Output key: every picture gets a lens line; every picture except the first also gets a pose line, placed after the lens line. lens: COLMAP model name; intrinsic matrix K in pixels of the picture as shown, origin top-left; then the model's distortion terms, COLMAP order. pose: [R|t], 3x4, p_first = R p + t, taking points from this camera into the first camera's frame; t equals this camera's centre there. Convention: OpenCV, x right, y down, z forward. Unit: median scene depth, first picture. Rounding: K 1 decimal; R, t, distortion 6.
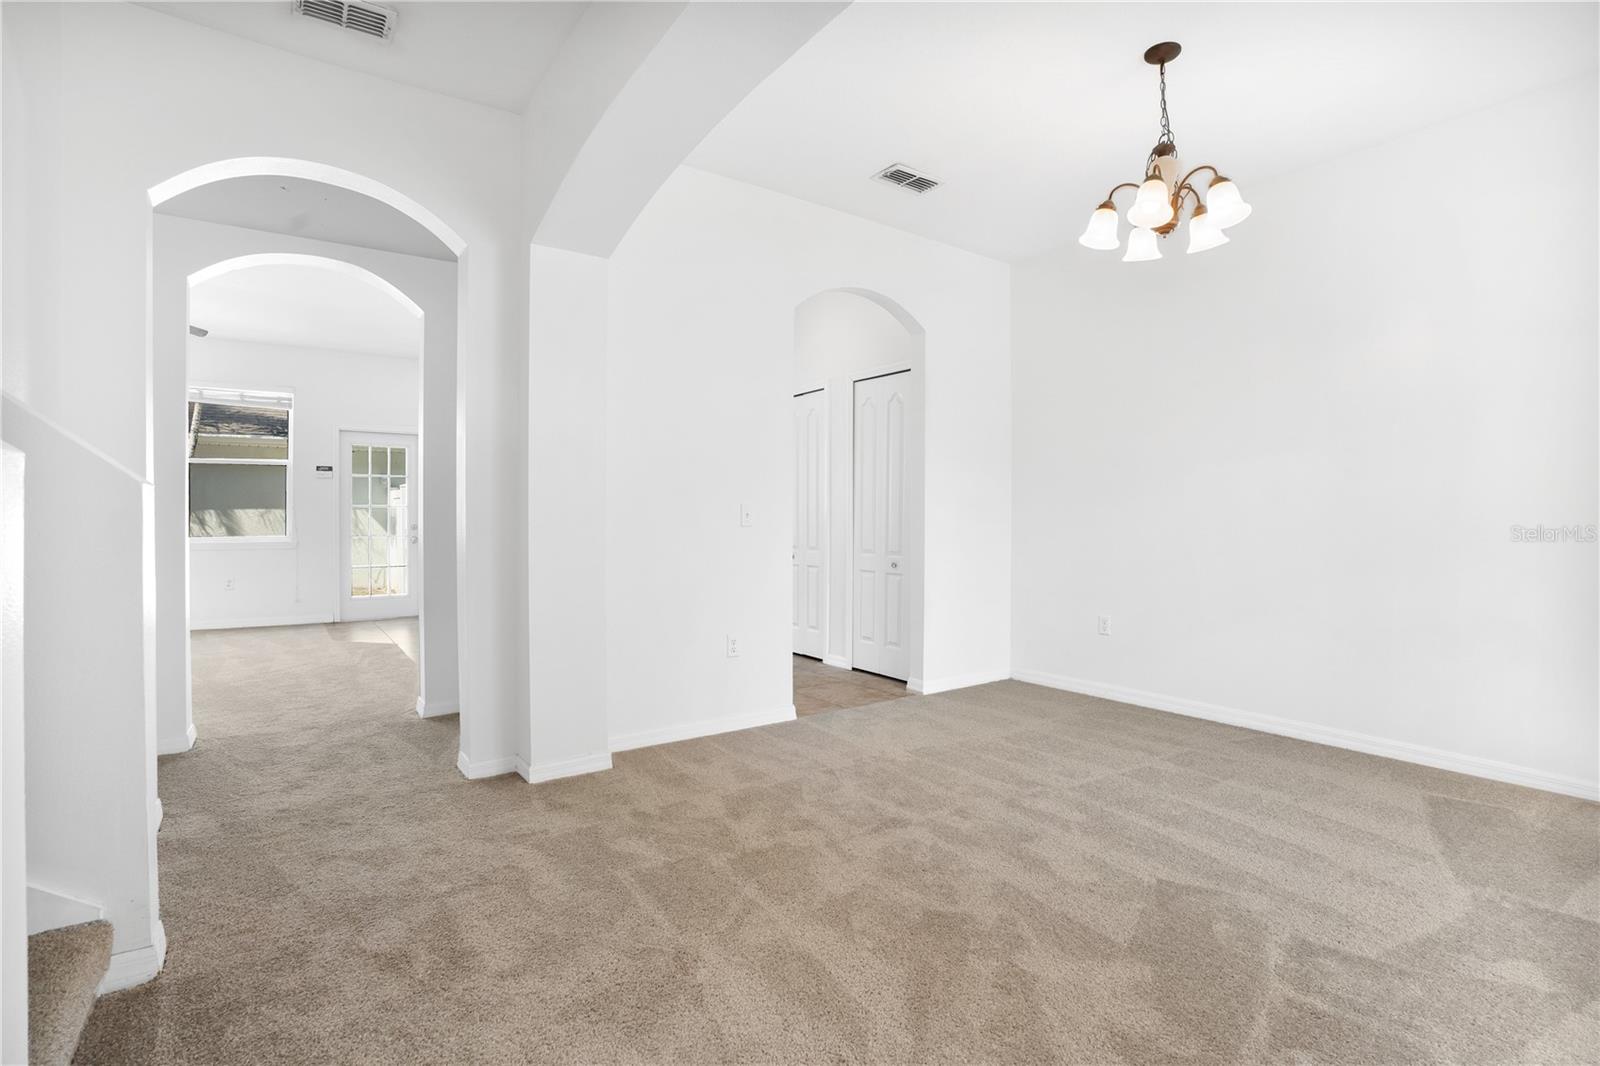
lens RADIAL K [[745.3, 0, 774.7], [0, 745.3, 522.6], [0, 0, 1]] dist [-0.077000, 0.020818]
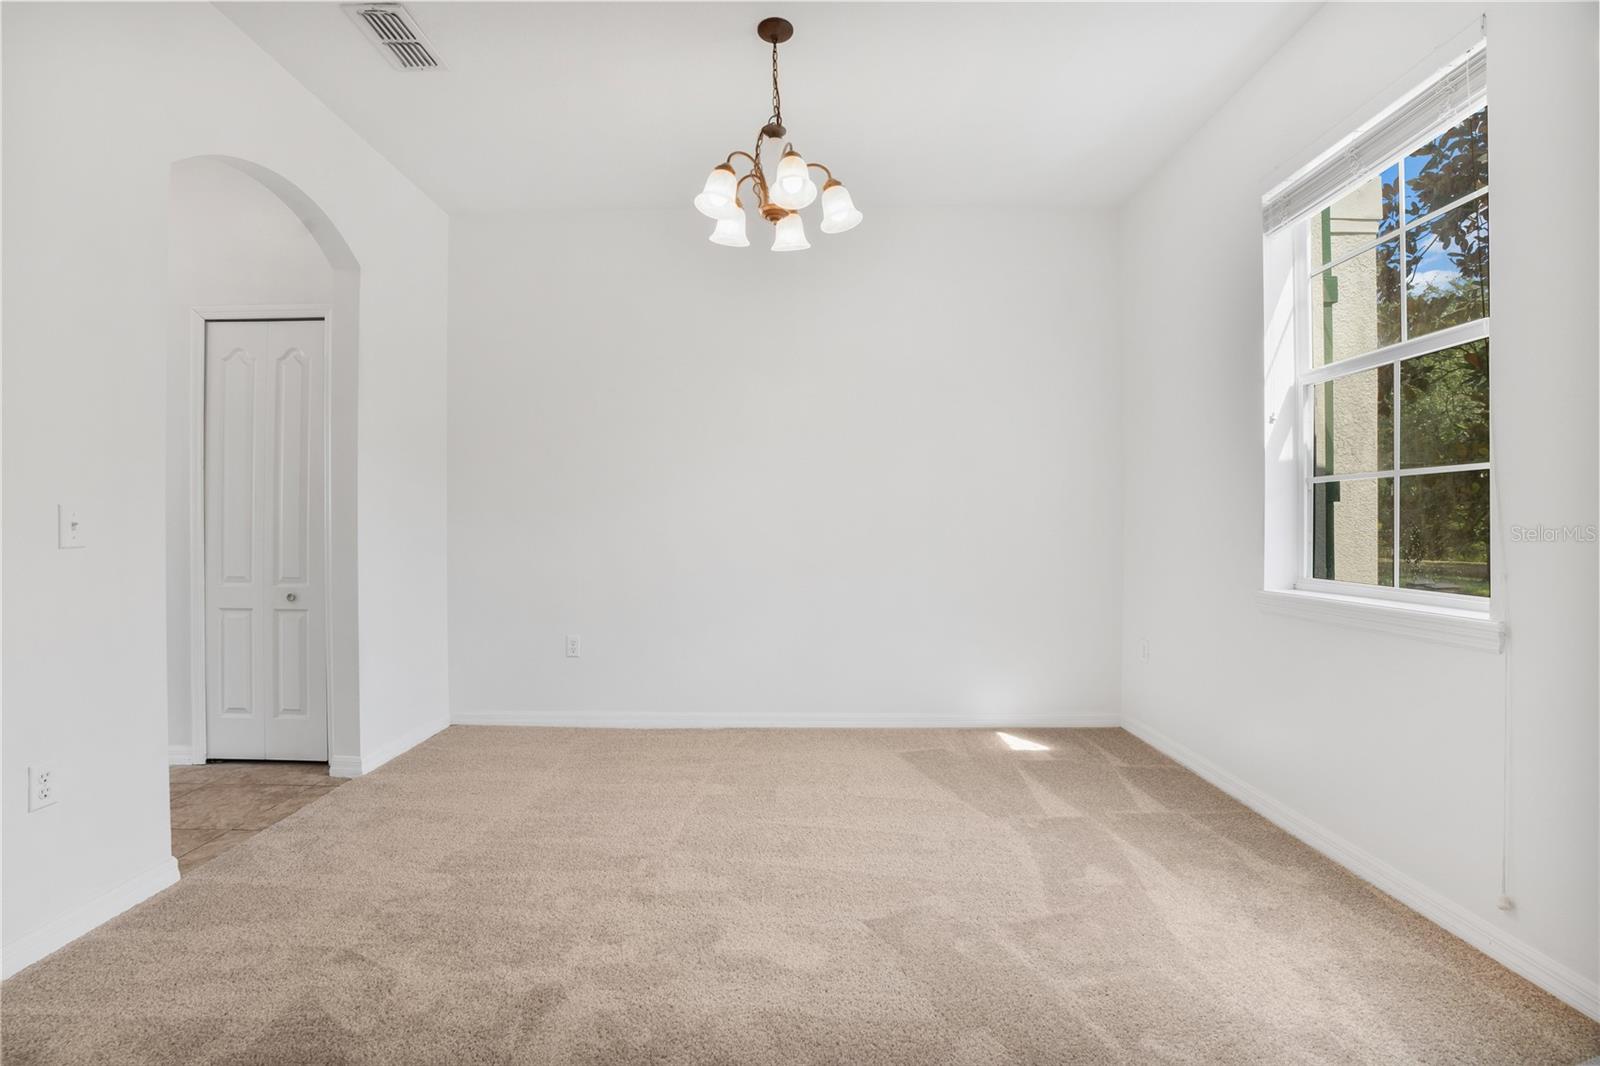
lens RADIAL K [[737.7, 0, 791.4], [0, 737.7, 527.0], [0, 0, 1]] dist [-0.073784, 0.027592]
pose [[0.572132, -0.005595, 0.820143, -0.183647], [0.011158, 0.999937, -0.000962, -0.003382], [-0.820086, 0.009701, 0.572158, 0.373779]]
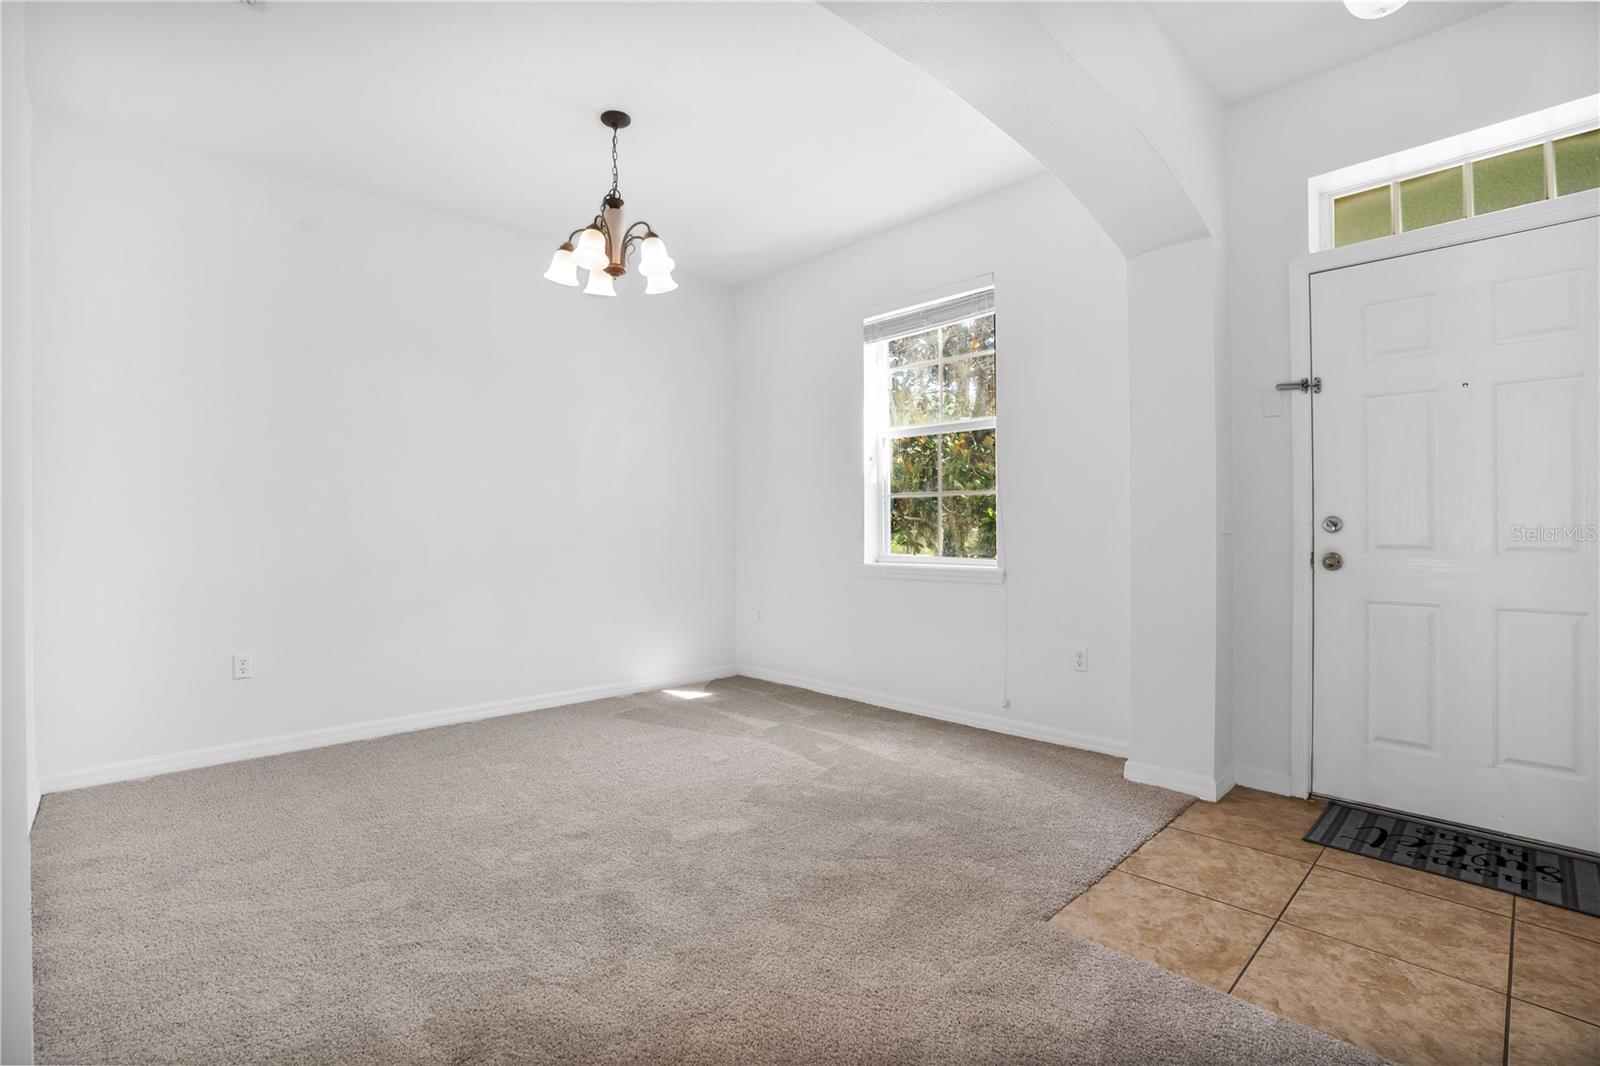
lens RADIAL K [[737.7, 0, 791.4], [0, 737.7, 527.0], [0, 0, 1]] dist [-0.073784, 0.027592]
pose [[-0.151707, -0.004654, 0.988415, -0.536872], [0.015809, 0.999850, 0.007134, -0.005309], [-0.988299, 0.016709, -0.151611, 0.753494]]
